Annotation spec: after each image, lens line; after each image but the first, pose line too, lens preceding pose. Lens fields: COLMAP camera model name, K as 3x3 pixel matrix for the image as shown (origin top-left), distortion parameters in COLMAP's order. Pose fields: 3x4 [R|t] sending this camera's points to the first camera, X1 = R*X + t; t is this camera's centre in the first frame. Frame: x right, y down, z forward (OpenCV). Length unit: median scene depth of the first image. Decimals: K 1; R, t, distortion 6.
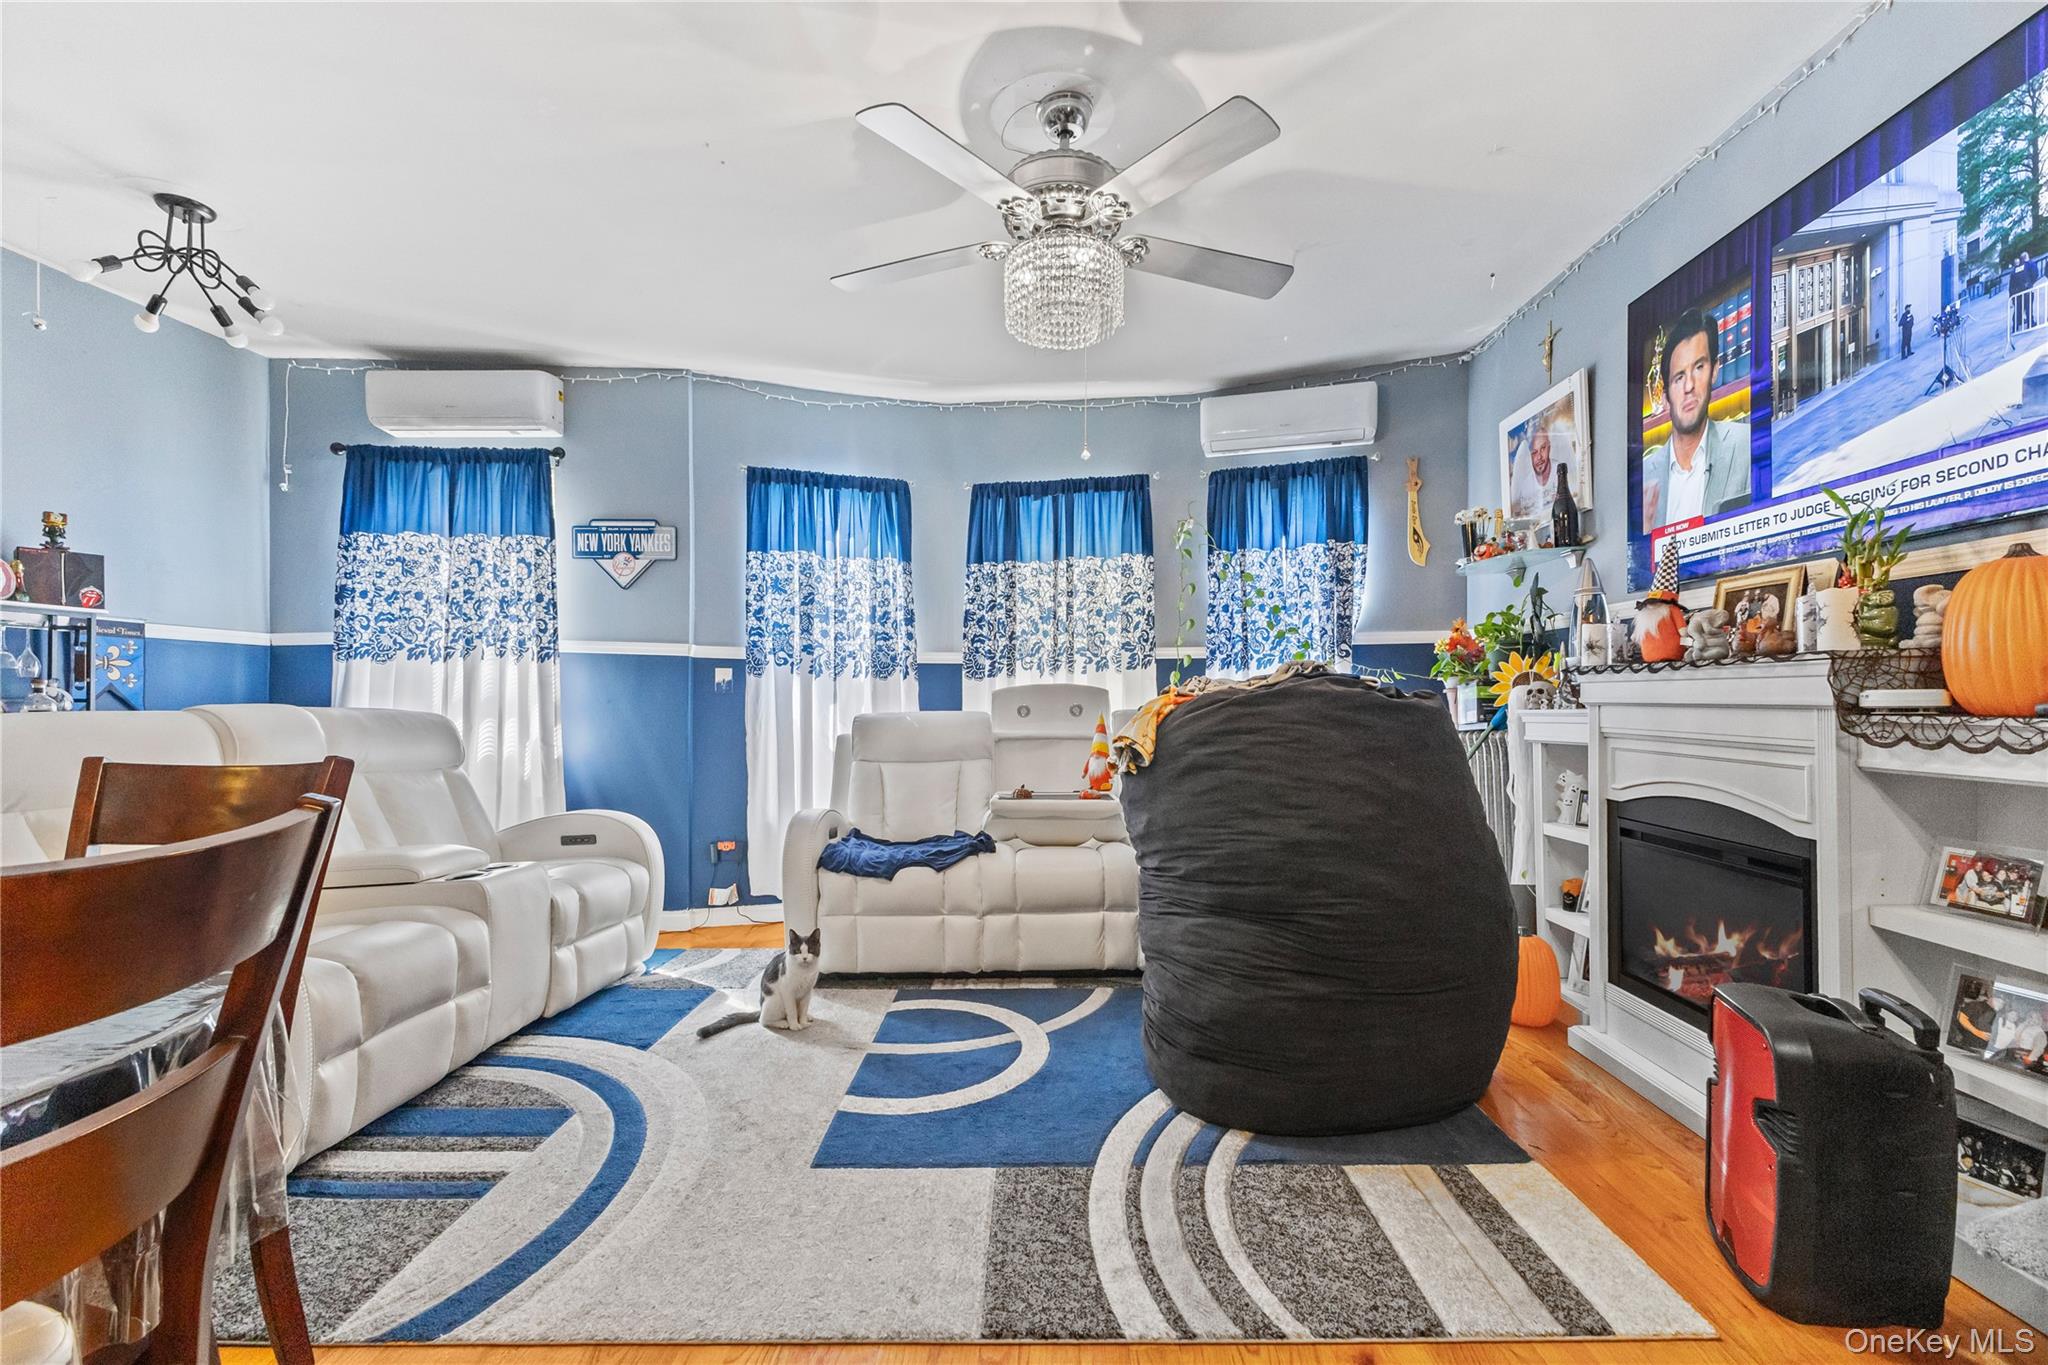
lens RADIAL K [[895.4, 0, 1030.9], [0, 895.4, 707.1], [0, 0, 1]] dist [0.008121, 0.000259]
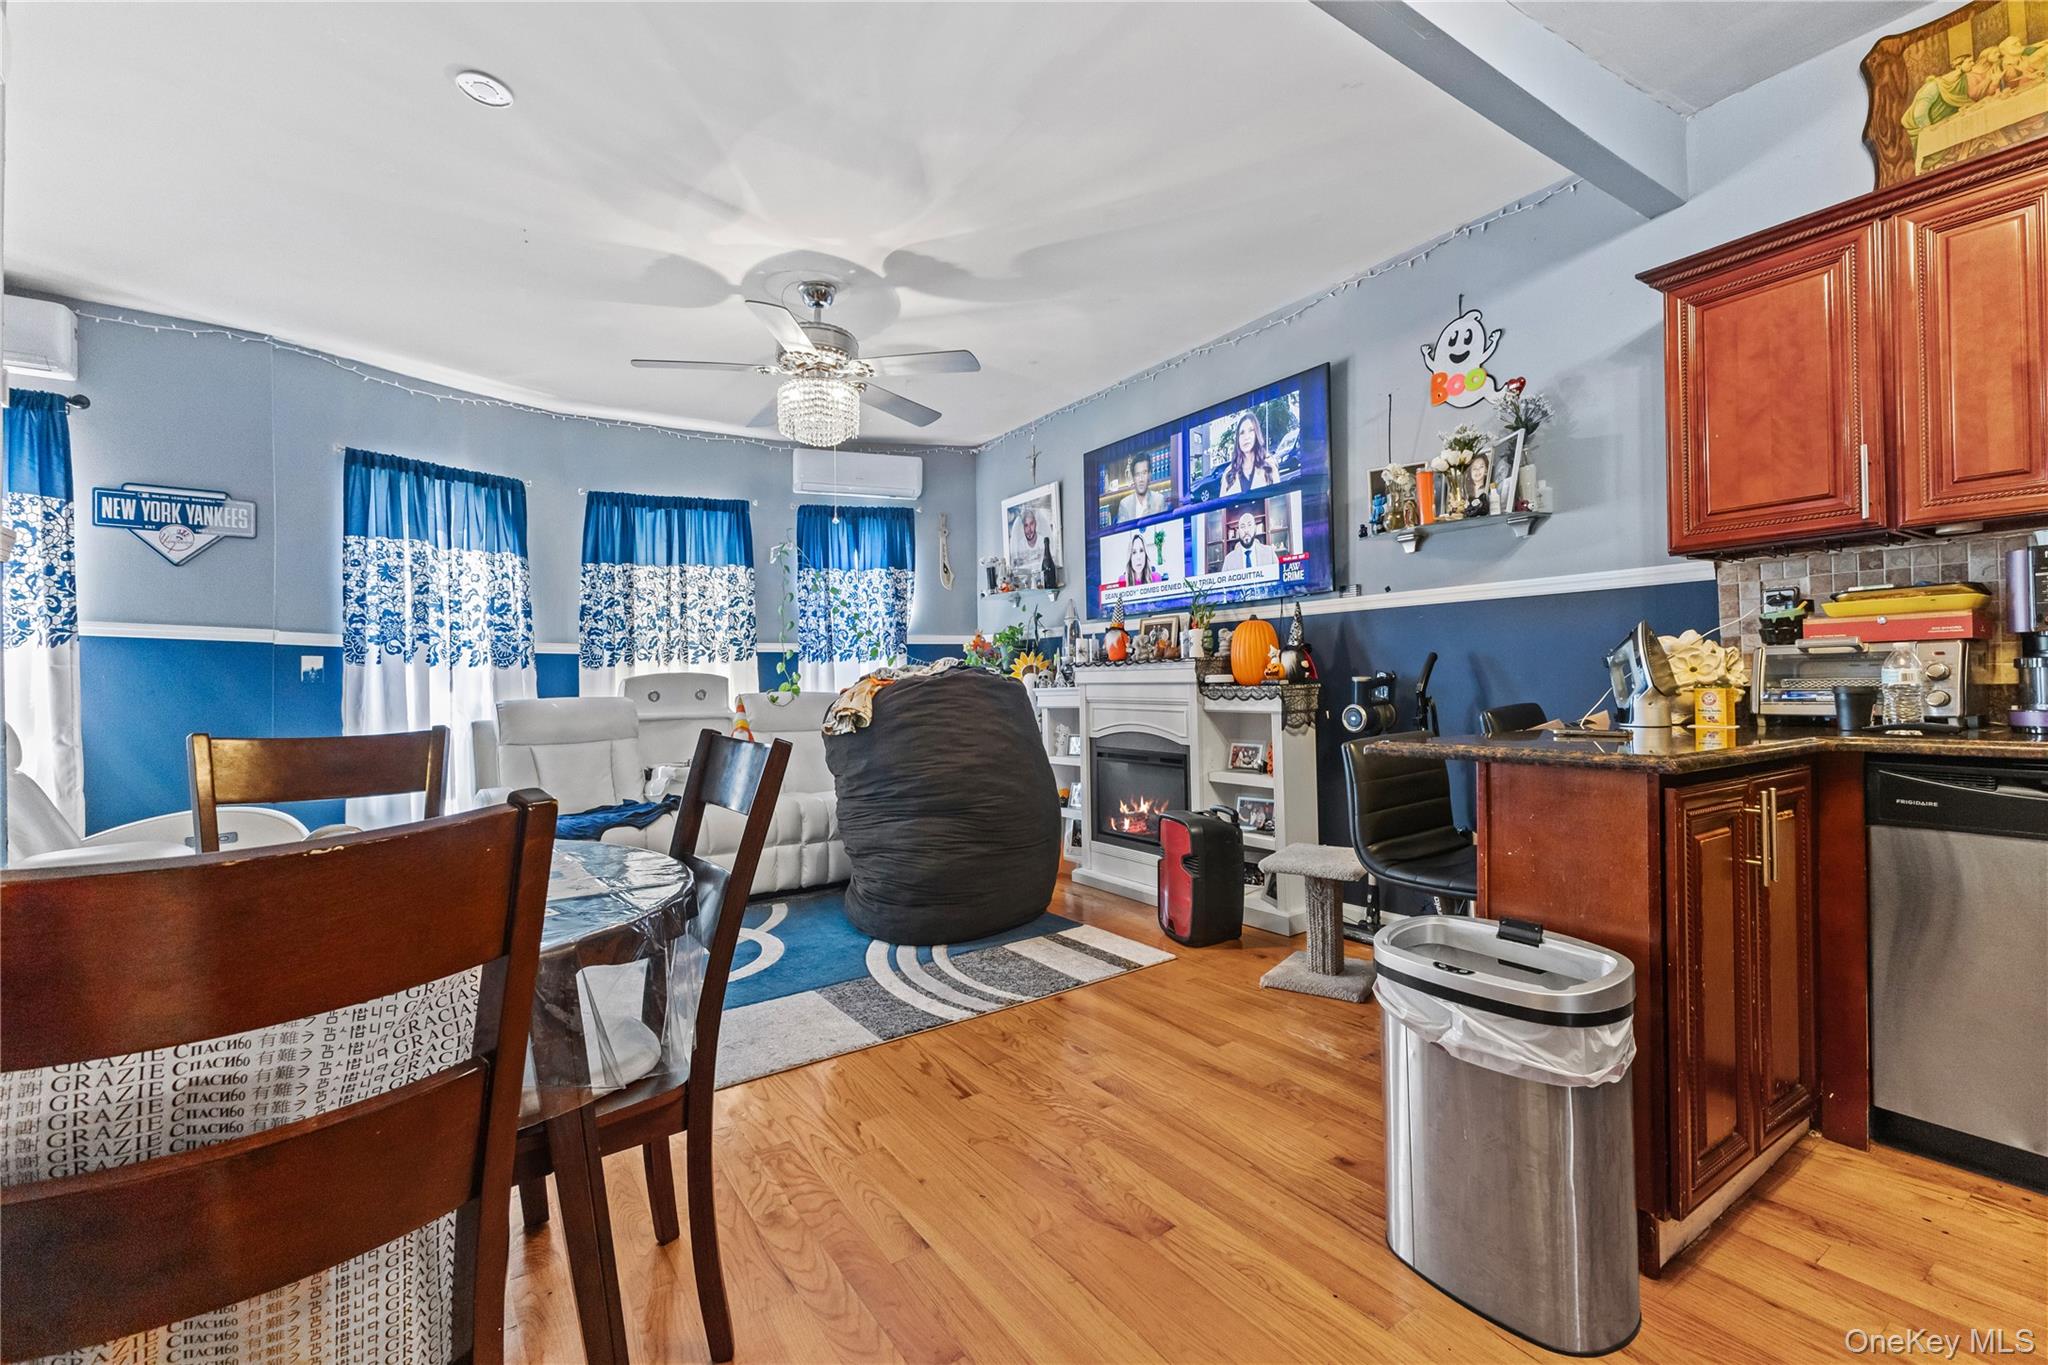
lens RADIAL K [[881.1, 0, 1030.7], [0, 881.1, 678.9], [0, 0, 1]] dist [0.016567, -0.005352]
pose [[0.804826, -0.004438, 0.593494, -0.297784], [0.015894, 0.999775, -0.014077, 0.005846], [-0.593298, 0.020763, 0.804715, -0.205954]]
